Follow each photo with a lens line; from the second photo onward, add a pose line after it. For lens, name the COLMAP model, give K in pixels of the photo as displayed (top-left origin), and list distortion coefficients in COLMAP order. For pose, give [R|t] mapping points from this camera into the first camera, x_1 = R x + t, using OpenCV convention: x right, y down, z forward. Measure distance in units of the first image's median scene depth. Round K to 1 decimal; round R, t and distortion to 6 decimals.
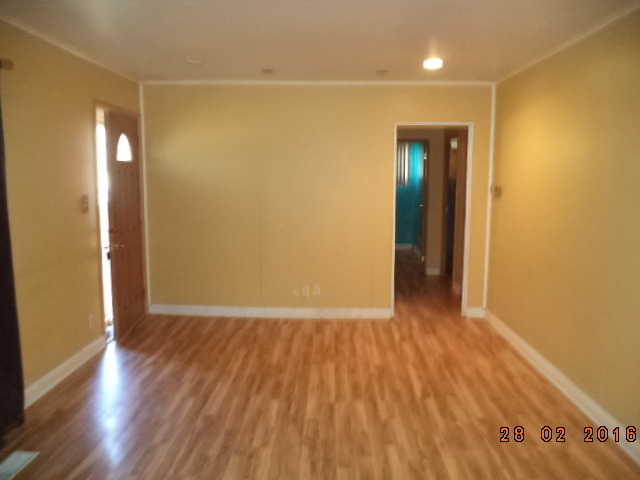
lens RADIAL K [[529.1, 0, 320.0], [0, 529.1, 240.0], [0, 0, 1]] dist [-0.000576, -0.000717]
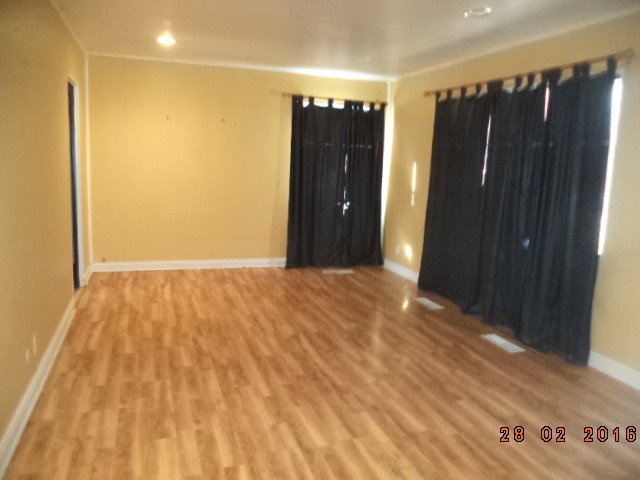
lens RADIAL K [[529.1, 0, 320.0], [0, 529.1, 240.0], [0, 0, 1]] dist [-0.000576, -0.000717]
pose [[-0.942833, 0.008857, -0.333149, 0.354675], [-0.083781, 0.961244, 0.262661, -0.179467], [0.322564, 0.275557, -0.905550, 1.759130]]
